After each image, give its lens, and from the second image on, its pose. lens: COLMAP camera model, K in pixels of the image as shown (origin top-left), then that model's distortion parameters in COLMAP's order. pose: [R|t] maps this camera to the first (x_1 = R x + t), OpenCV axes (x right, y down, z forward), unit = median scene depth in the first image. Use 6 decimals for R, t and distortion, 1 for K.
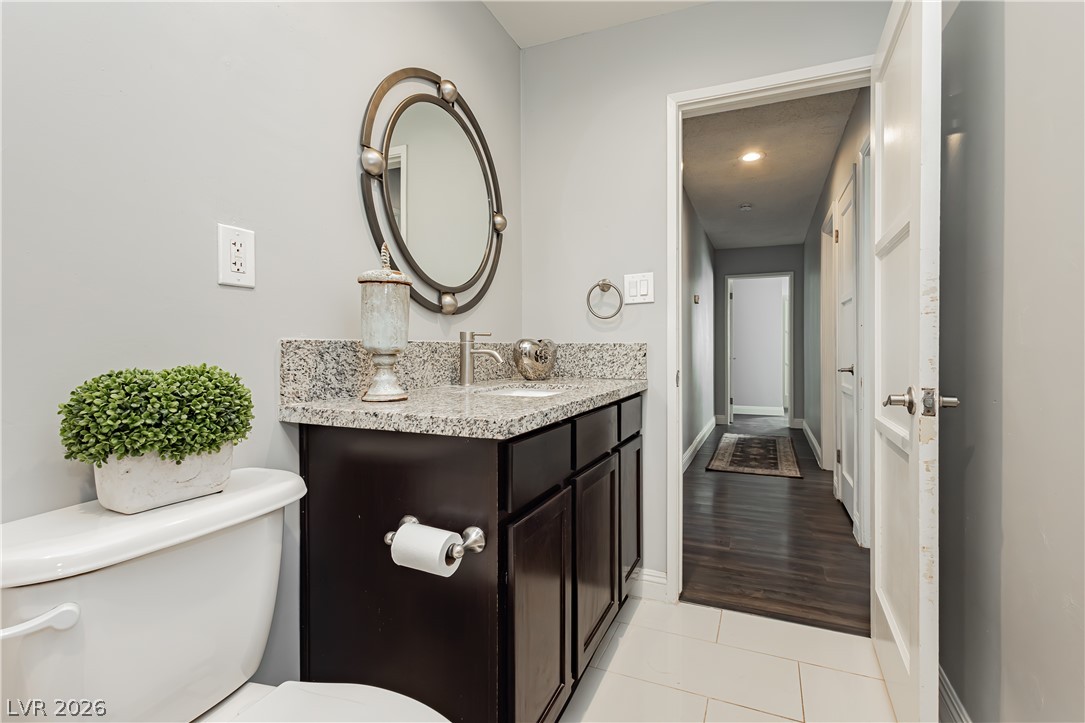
lens RADIAL K [[498.4, 0, 544.6], [0, 498.4, 355.4], [0, 0, 1]] dist [0.002024, -0.000426]
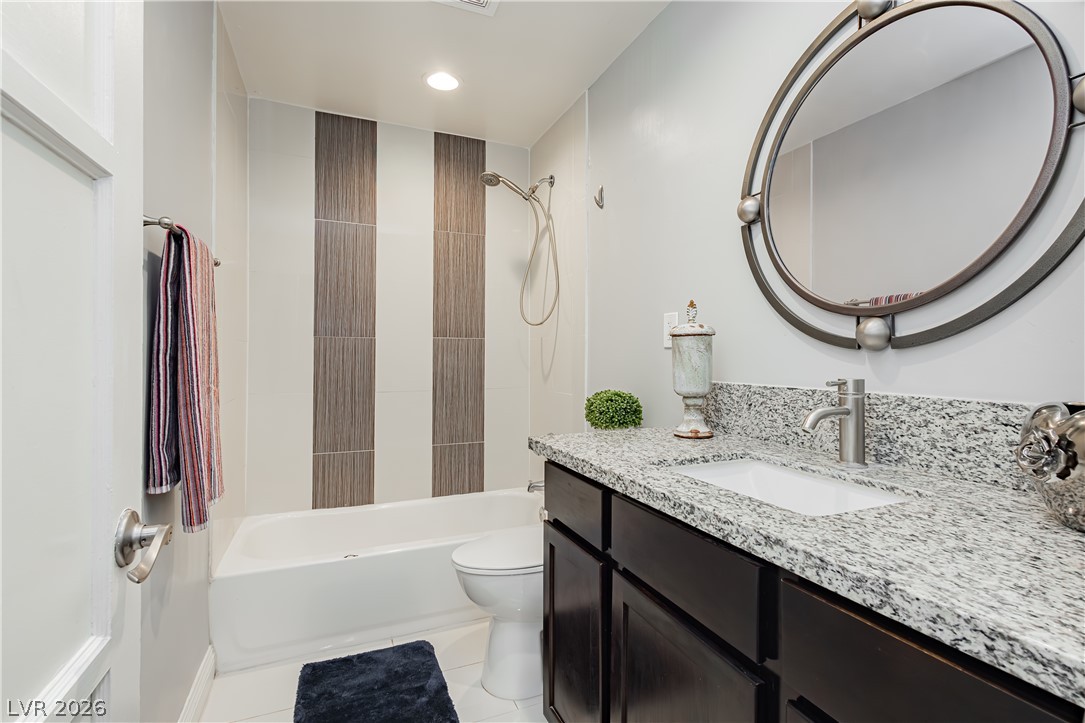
lens RADIAL K [[498.4, 0, 544.6], [0, 498.4, 355.4], [0, 0, 1]] dist [0.002024, -0.000426]
pose [[-0.688538, -0.002802, -0.725195, 0.687230], [-0.013248, 0.999874, 0.008715, -0.093262], [0.725079, 0.015608, -0.688489, 1.402524]]
